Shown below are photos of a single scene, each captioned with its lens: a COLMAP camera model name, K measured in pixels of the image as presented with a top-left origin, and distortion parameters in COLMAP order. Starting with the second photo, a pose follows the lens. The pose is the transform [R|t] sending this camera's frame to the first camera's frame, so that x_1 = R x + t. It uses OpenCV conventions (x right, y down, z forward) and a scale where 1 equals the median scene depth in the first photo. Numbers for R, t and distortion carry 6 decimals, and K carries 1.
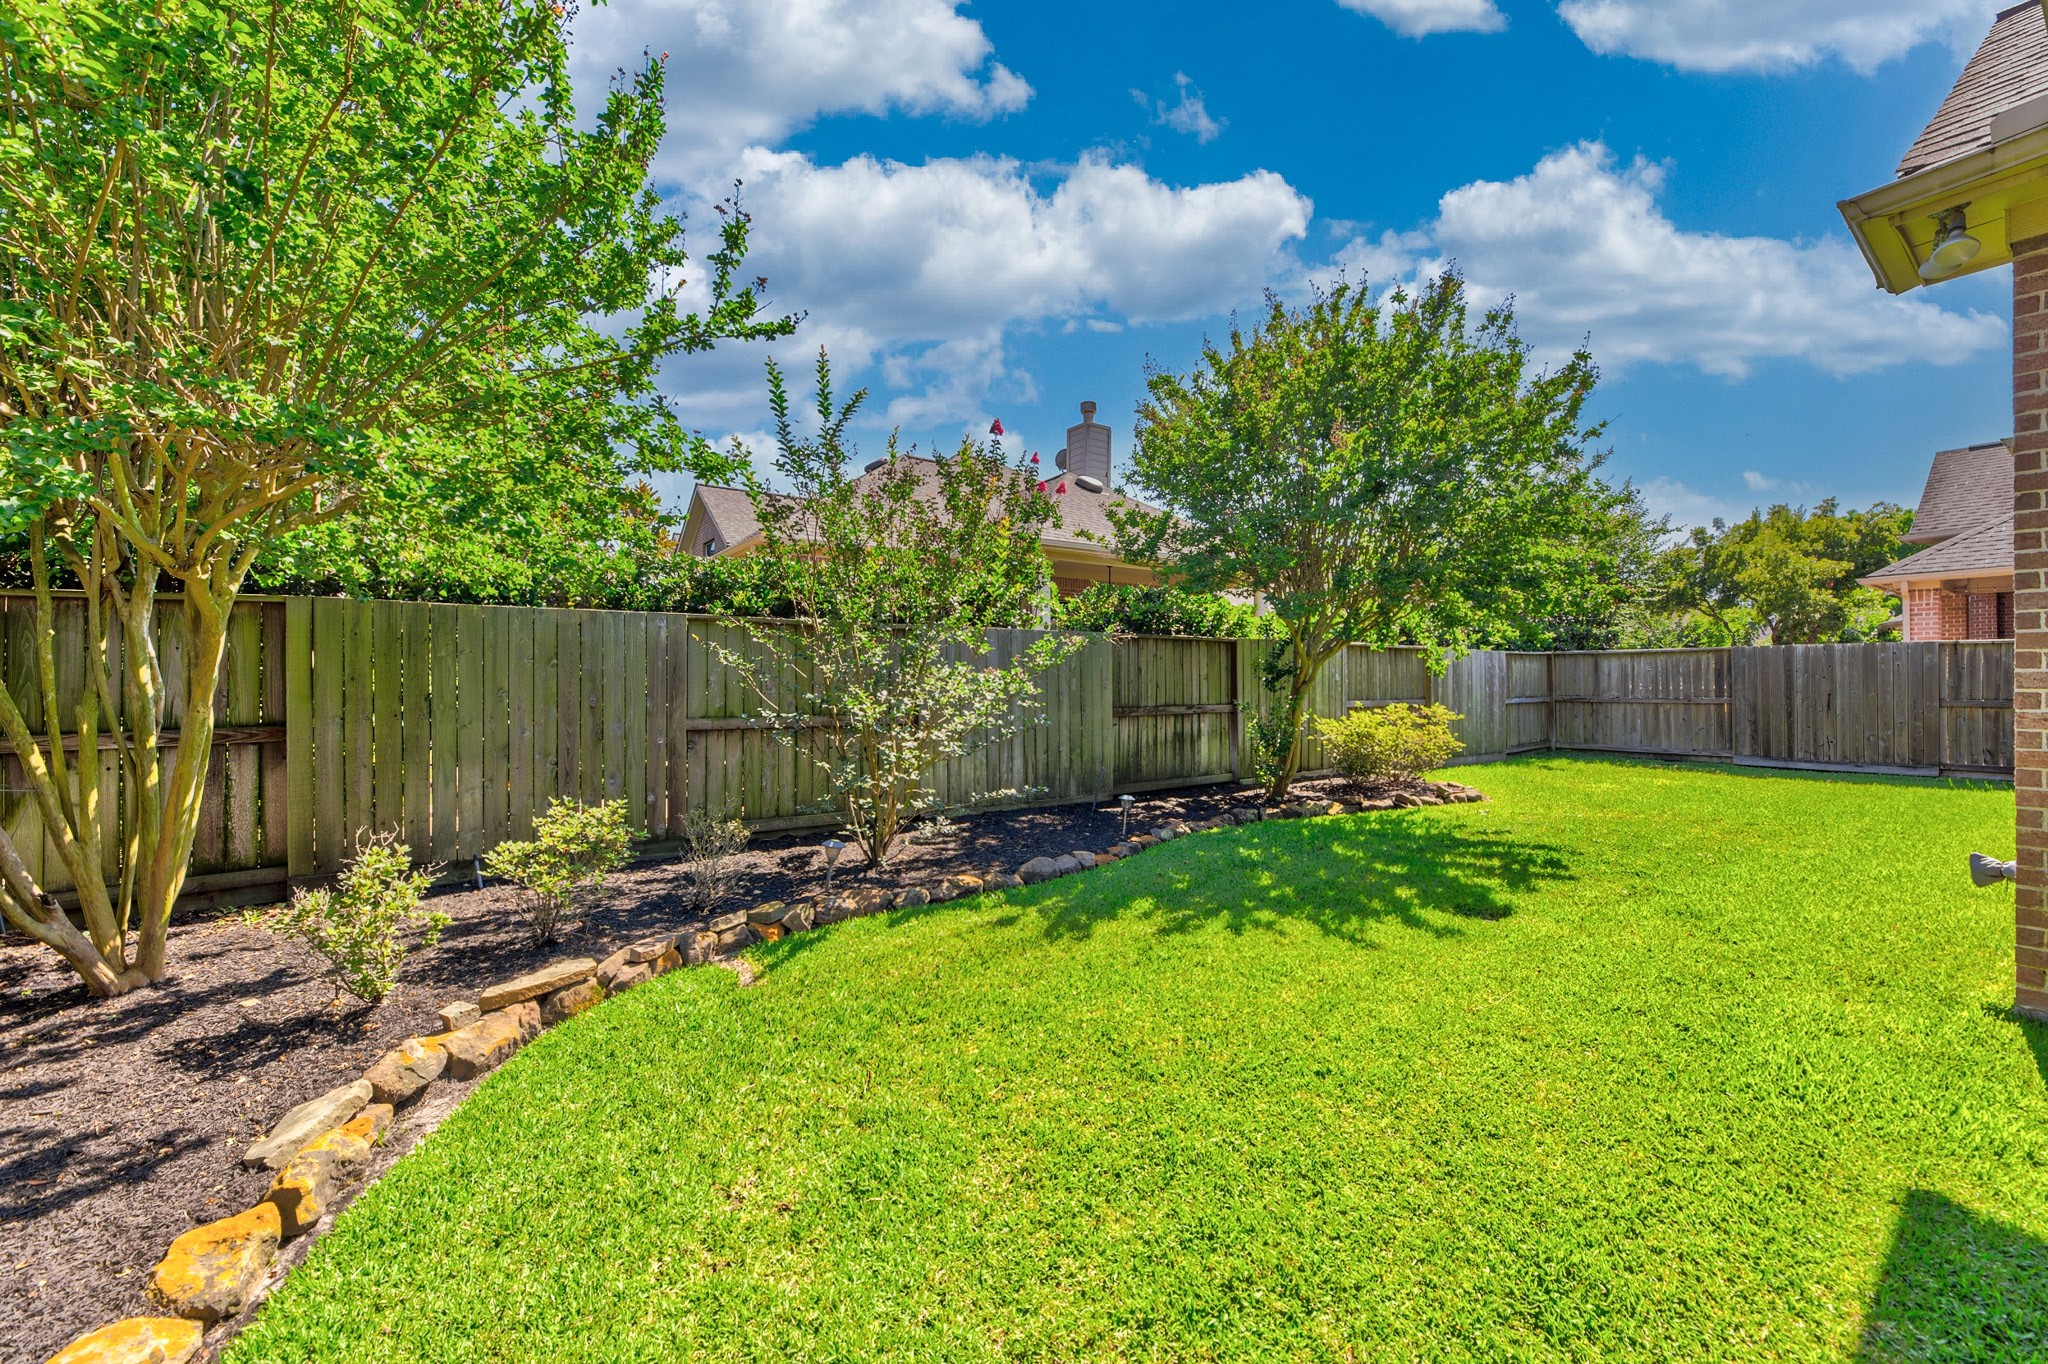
lens RADIAL K [[826.3, 0, 1036.1], [0, 826.3, 682.0], [0, 0, 1]] dist [-0.006242, 0.001272]
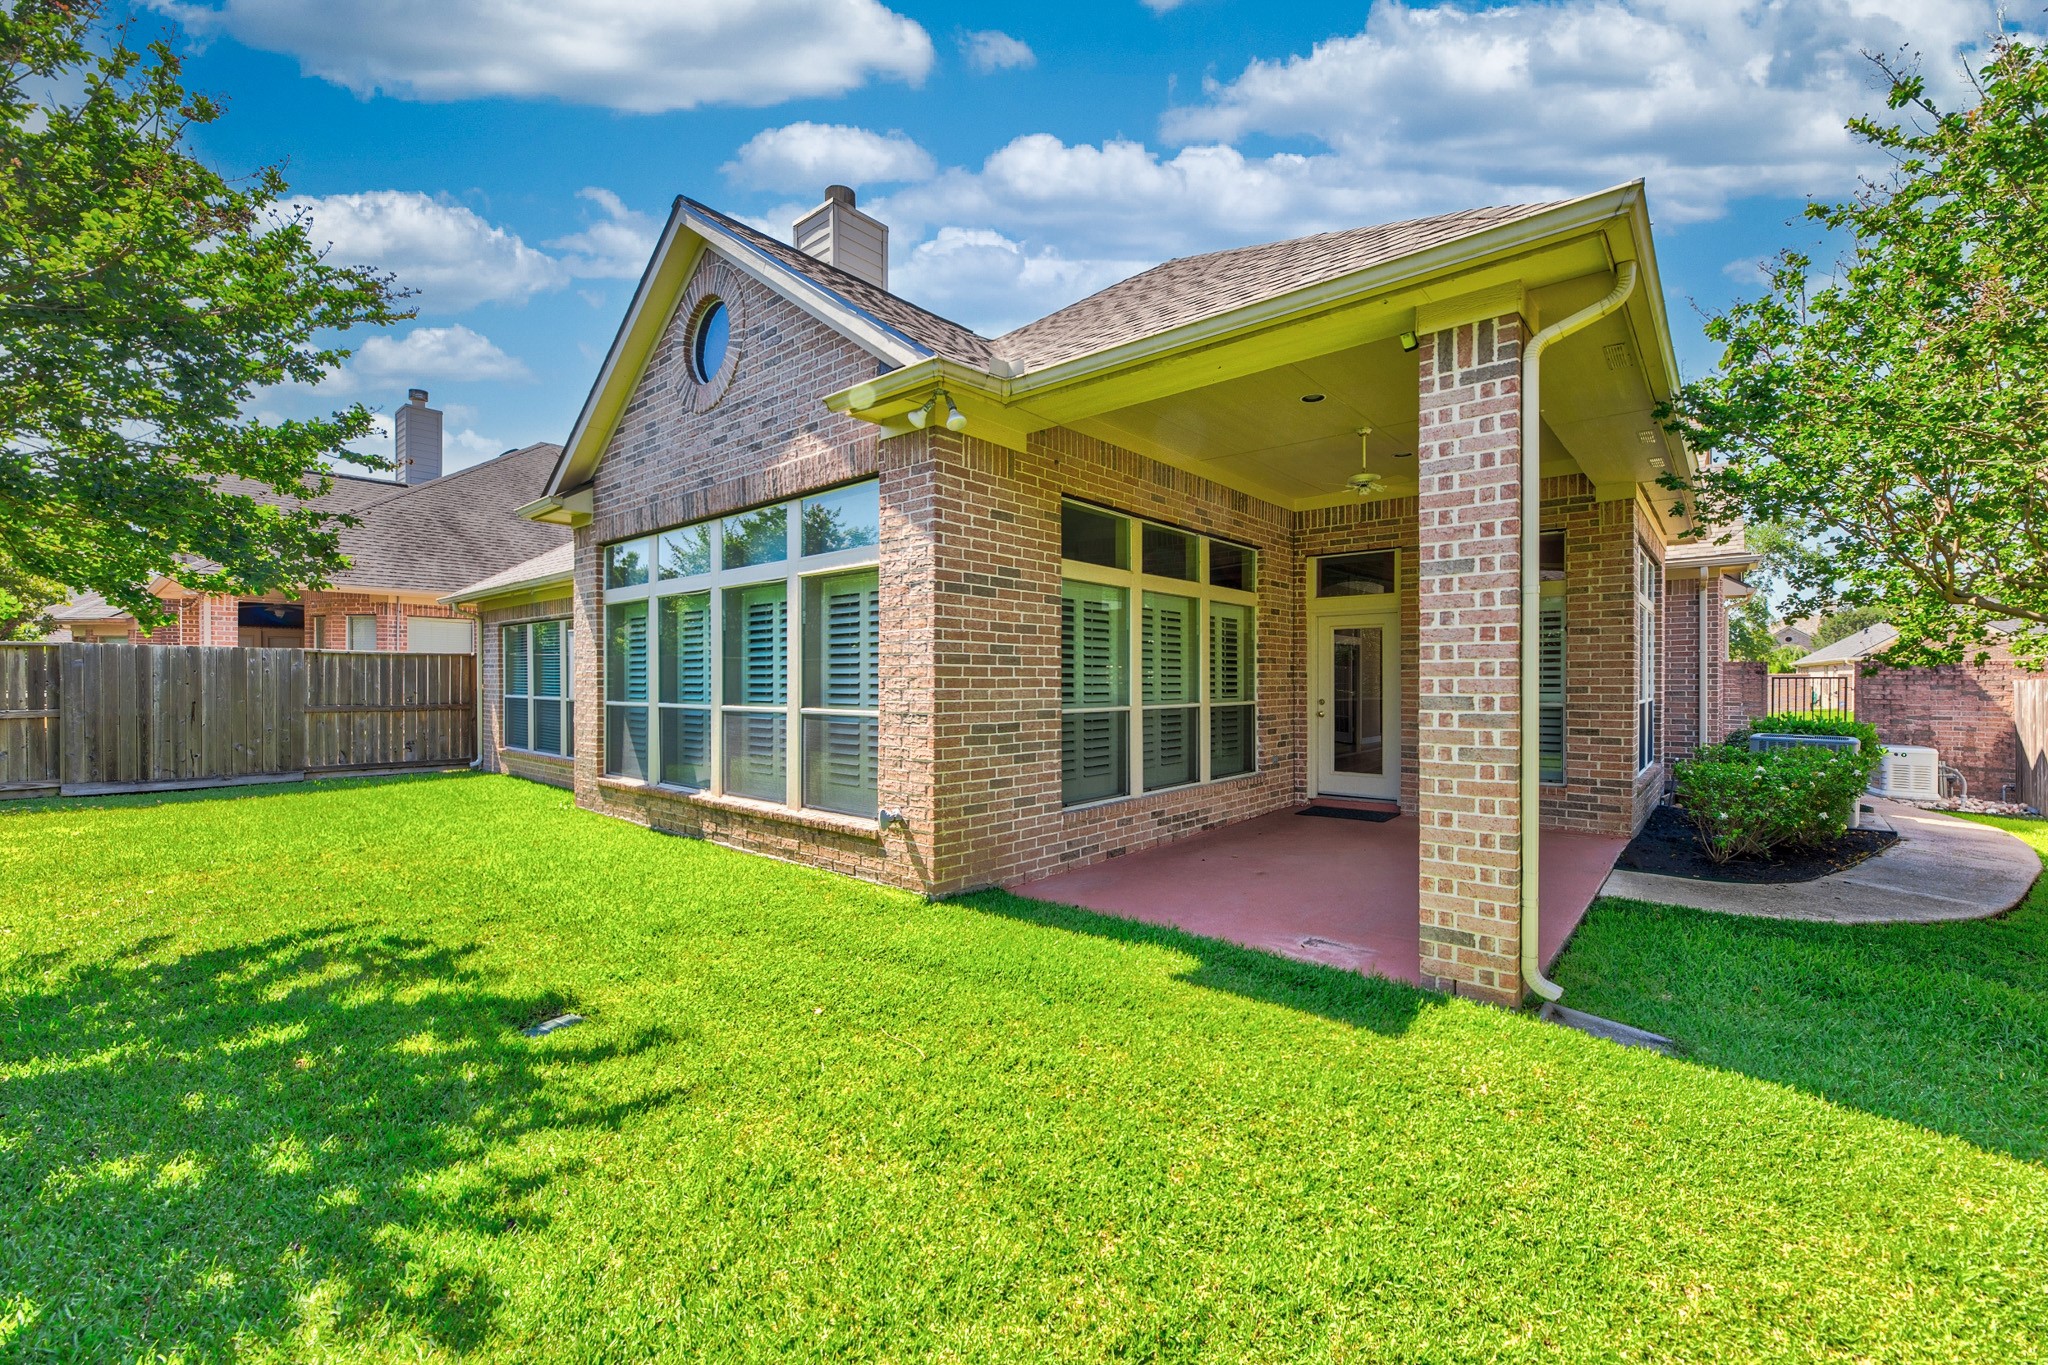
lens RADIAL K [[826.3, 0, 1038.1], [0, 826.3, 684.4], [0, 0, 1]] dist [-0.006242, 0.001272]
pose [[-0.230181, 0.001023, 0.973147, -0.281222], [-0.003080, 0.999994, -0.001780, -0.014957], [-0.973143, -0.003406, -0.230177, 0.762870]]
